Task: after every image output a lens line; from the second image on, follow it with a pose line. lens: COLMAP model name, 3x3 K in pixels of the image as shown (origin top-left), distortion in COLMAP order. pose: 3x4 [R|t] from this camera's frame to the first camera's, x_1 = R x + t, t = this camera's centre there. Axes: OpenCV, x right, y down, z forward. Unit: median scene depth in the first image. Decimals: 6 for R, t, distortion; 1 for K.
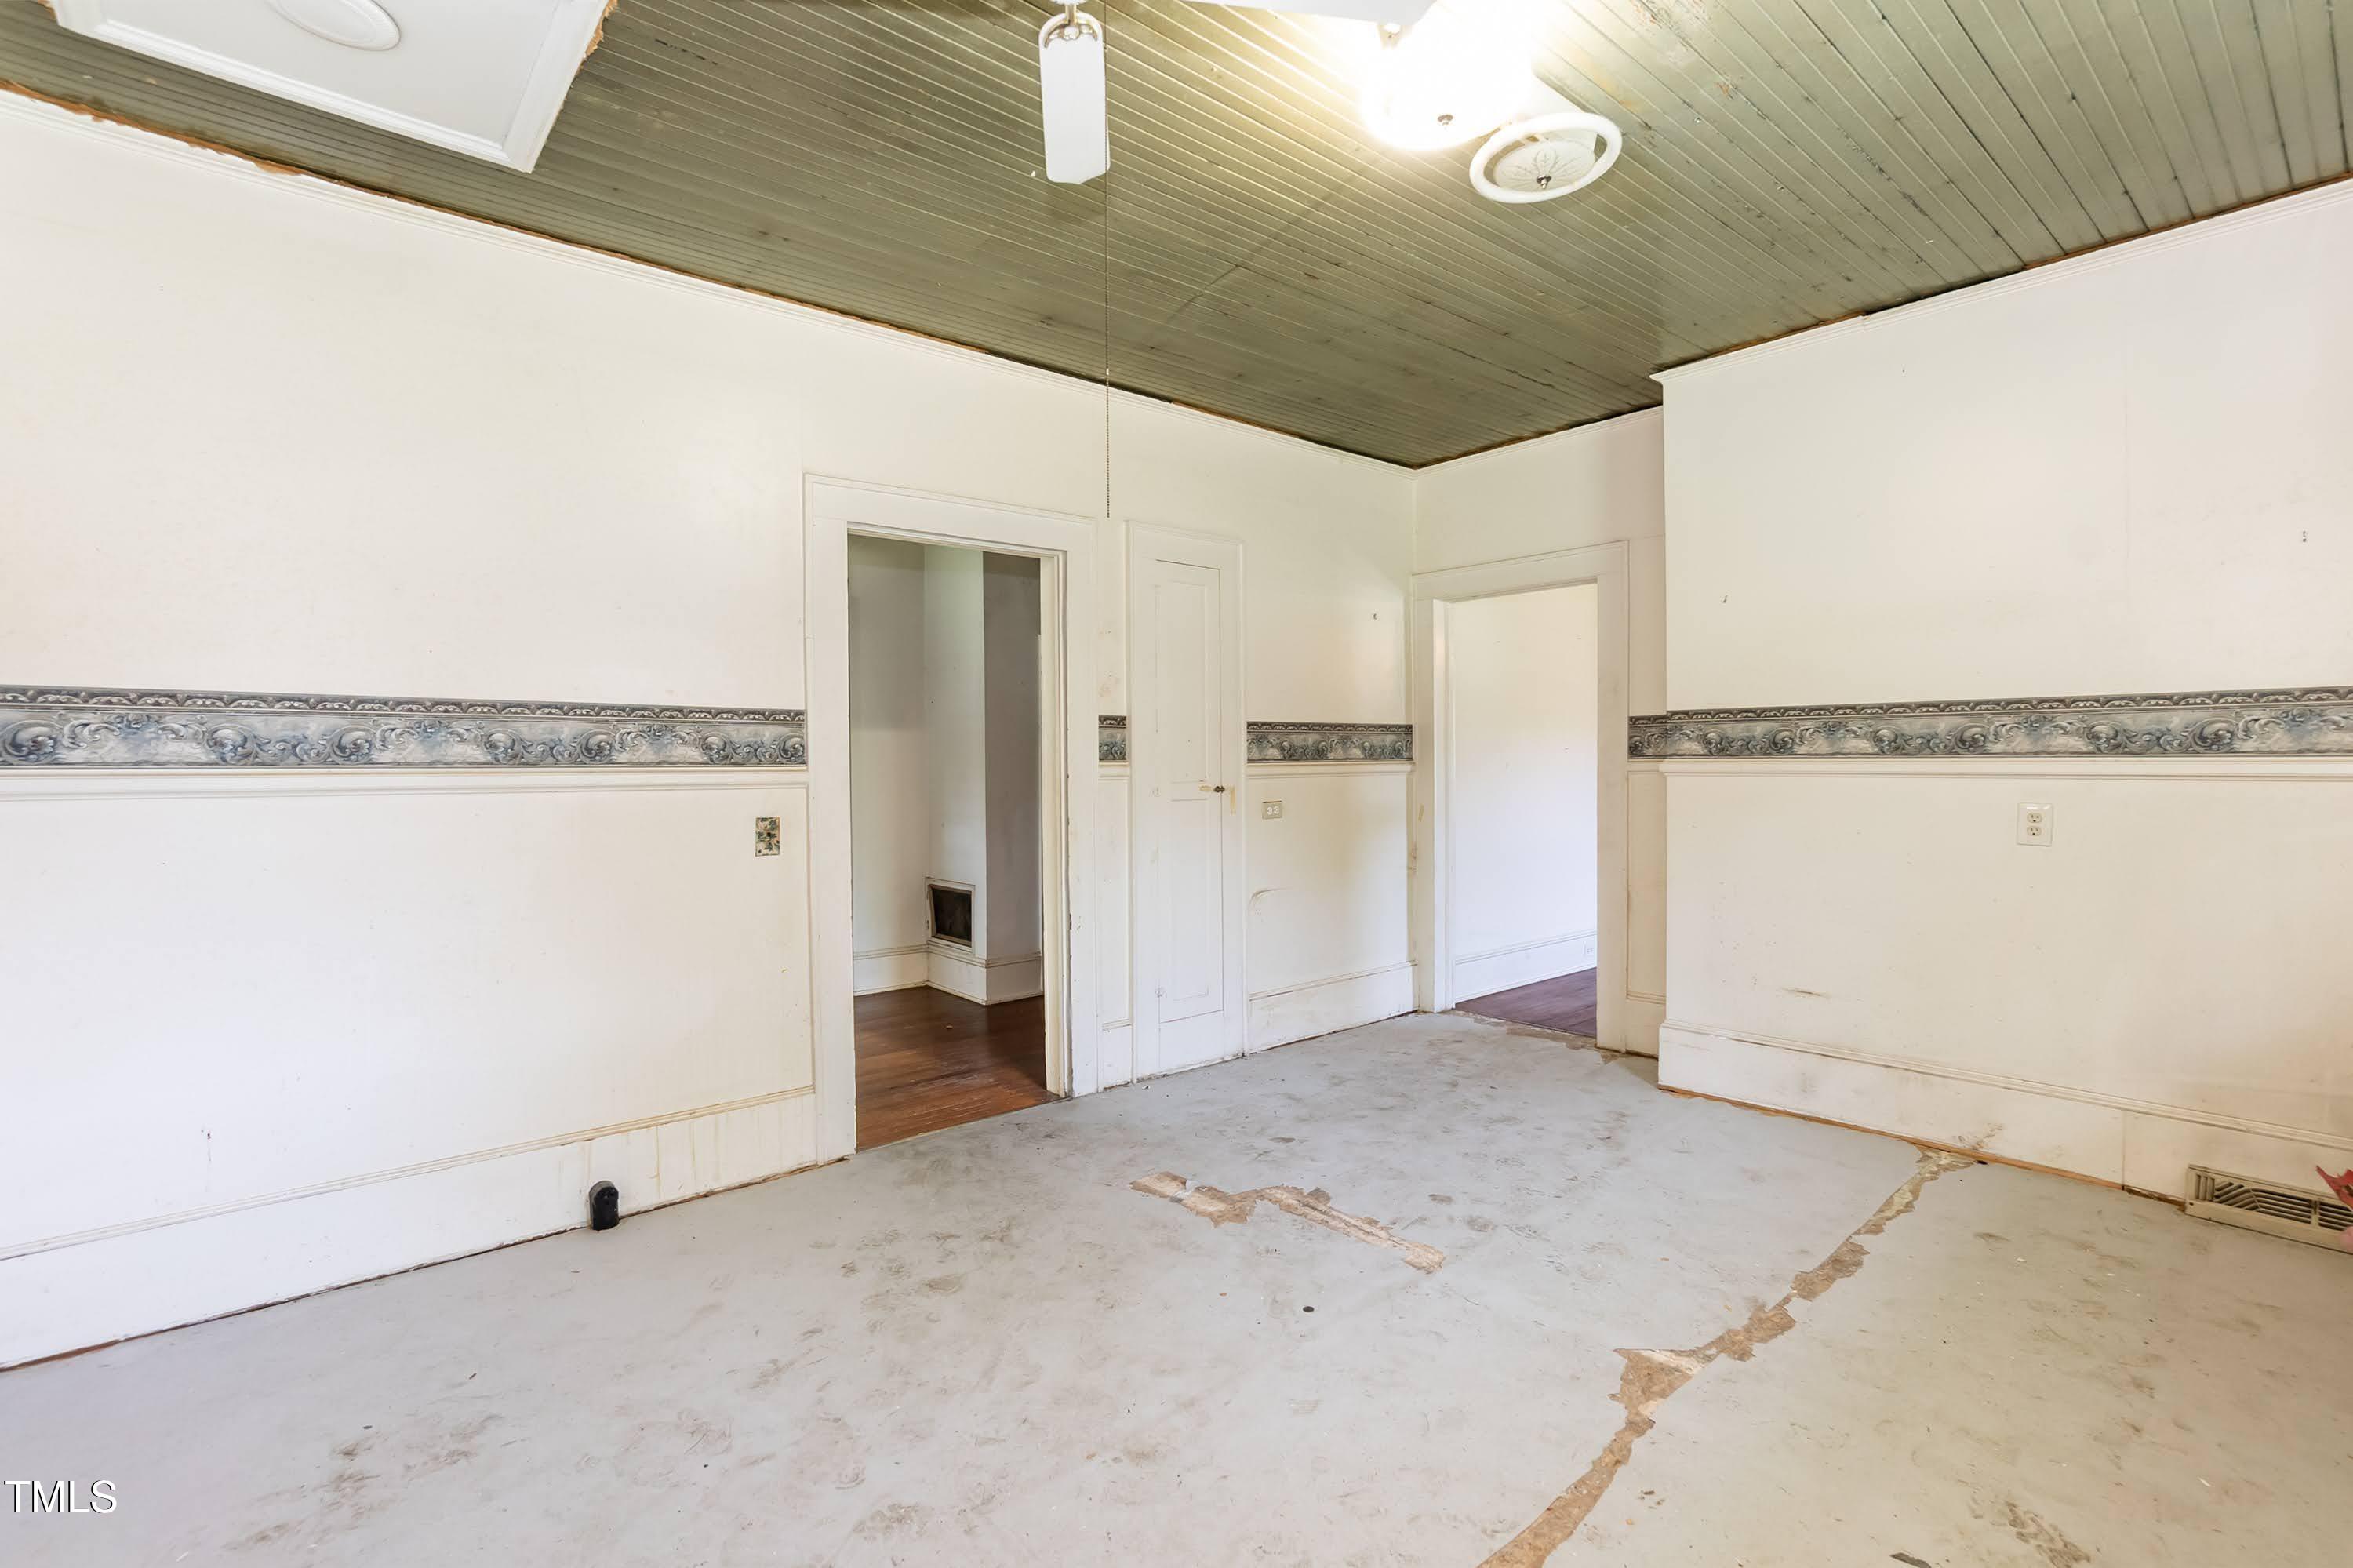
lens RADIAL K [[1039.6, 0, 1182.0], [0, 1039.6, 774.3], [0, 0, 1]] dist [0.000358, 0.000560]
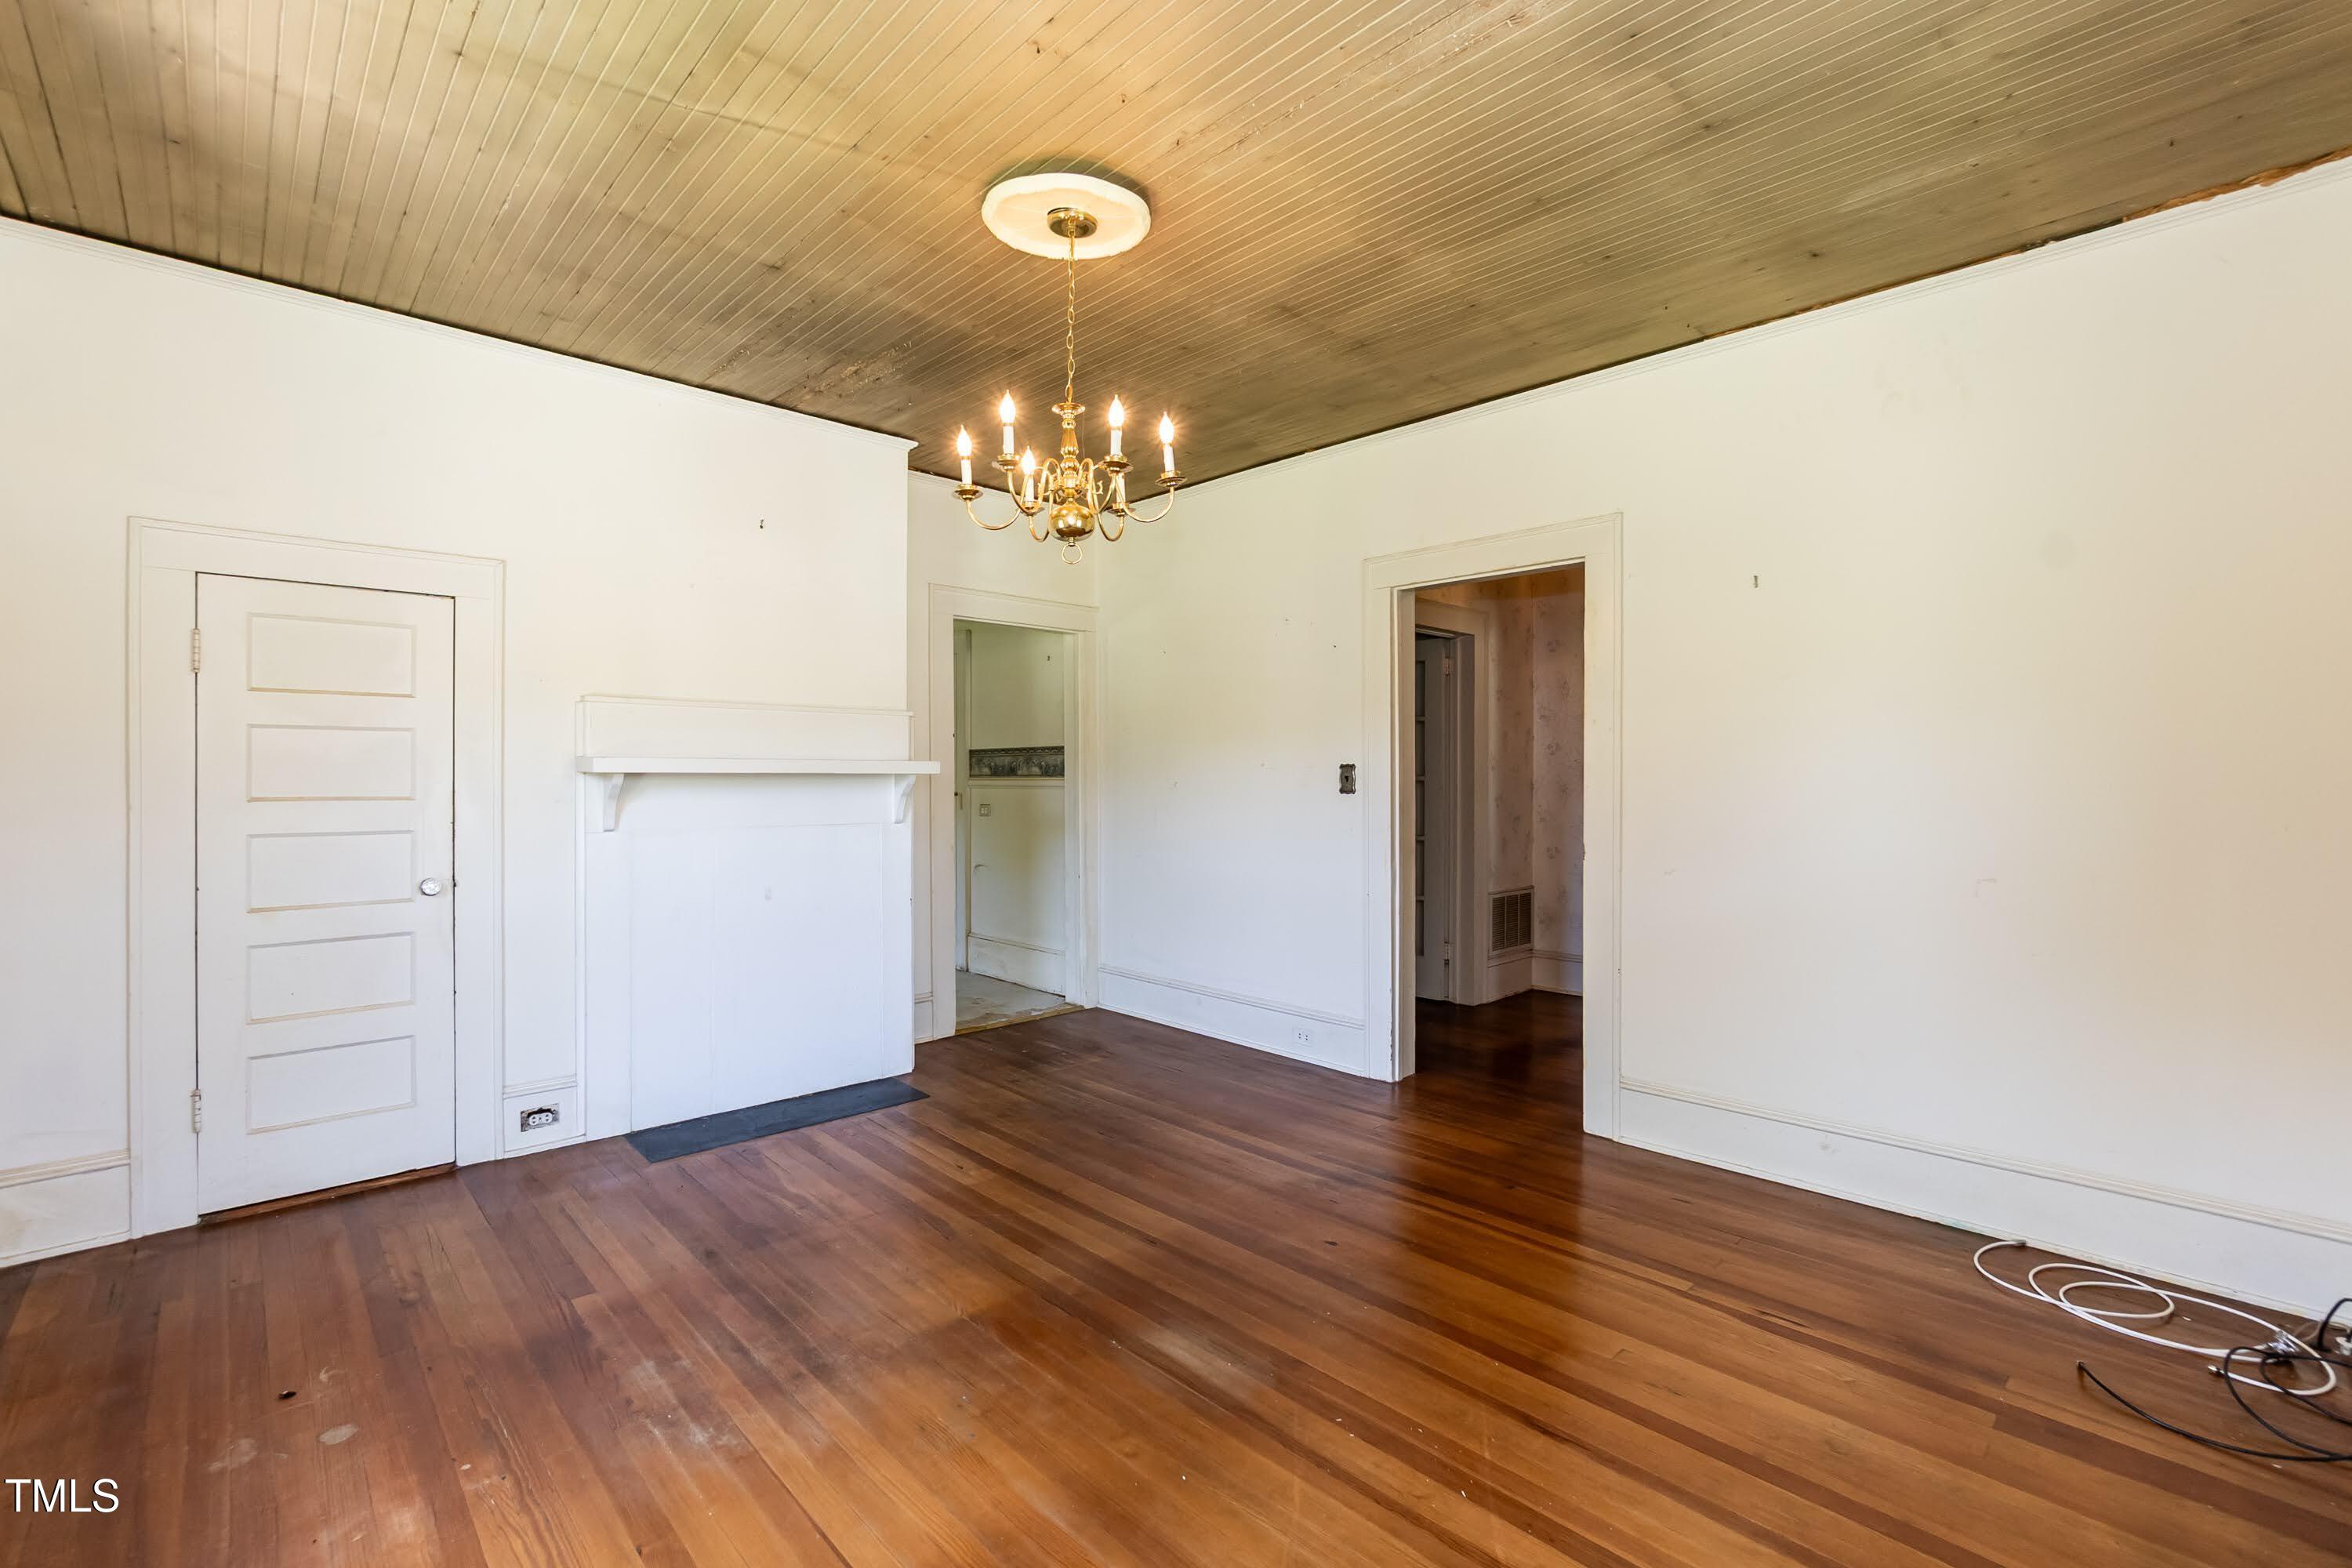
lens RADIAL K [[1039.1, 0, 1181.5], [0, 1039.1, 774.3], [0, 0, 1]] dist [0.000358, 0.000560]
pose [[0.065576, 0.002750, -0.997844, 1.443004], [-0.018598, 0.999826, 0.001533, -0.021432], [0.997674, 0.018458, 0.065616, 1.104785]]
